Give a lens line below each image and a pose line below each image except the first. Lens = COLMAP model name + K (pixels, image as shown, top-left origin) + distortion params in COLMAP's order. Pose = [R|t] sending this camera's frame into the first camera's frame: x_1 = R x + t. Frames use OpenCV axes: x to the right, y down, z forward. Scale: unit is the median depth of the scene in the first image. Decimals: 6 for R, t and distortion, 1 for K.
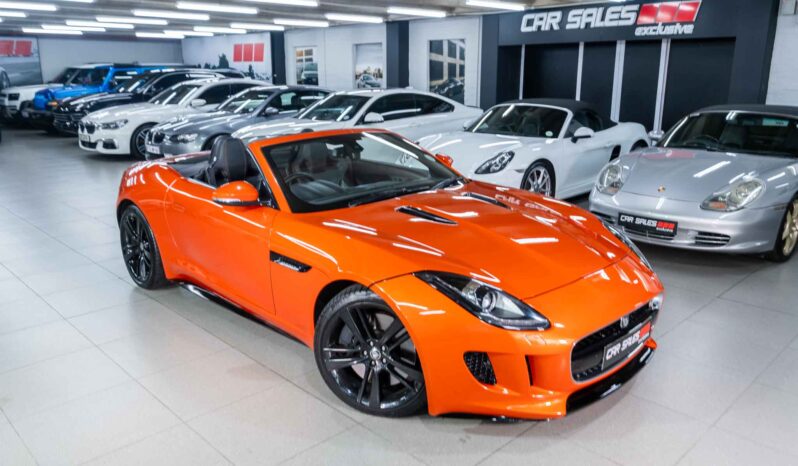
lens RADIAL K [[613.8, 0, 399.0], [0, 613.8, 233.0], [0, 0, 1]] dist [0.000130, 0.004993]
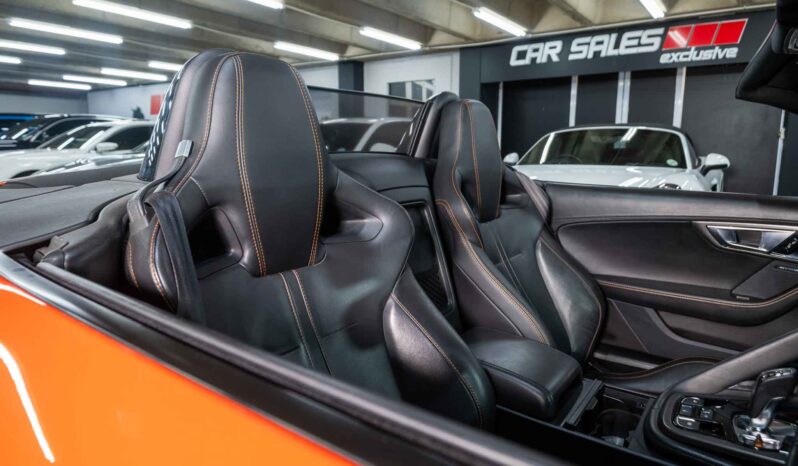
lens RADIAL K [[516.6, 0, 397.9], [0, 516.6, 233.5], [0, 0, 1]] dist [0.002946, -0.001827]
pose [[0.980272, -0.028723, 0.195555, -0.121618], [0.047595, 0.994574, -0.092501, -0.034311], [-0.191838, 0.099984, 0.976320, 0.379204]]
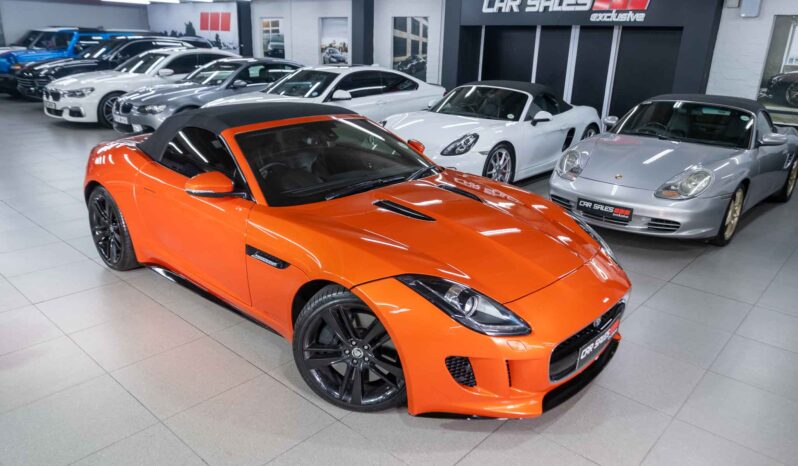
lens RADIAL K [[566.4, 0, 398.8], [0, 566.4, 237.6], [0, 0, 1]] dist [0.002510, -0.000751]
pose [[0.997342, 0.008518, 0.072367, -0.010692], [-0.013939, 0.997106, 0.074735, -0.018501], [-0.071521, -0.075545, 0.994574, 0.026140]]
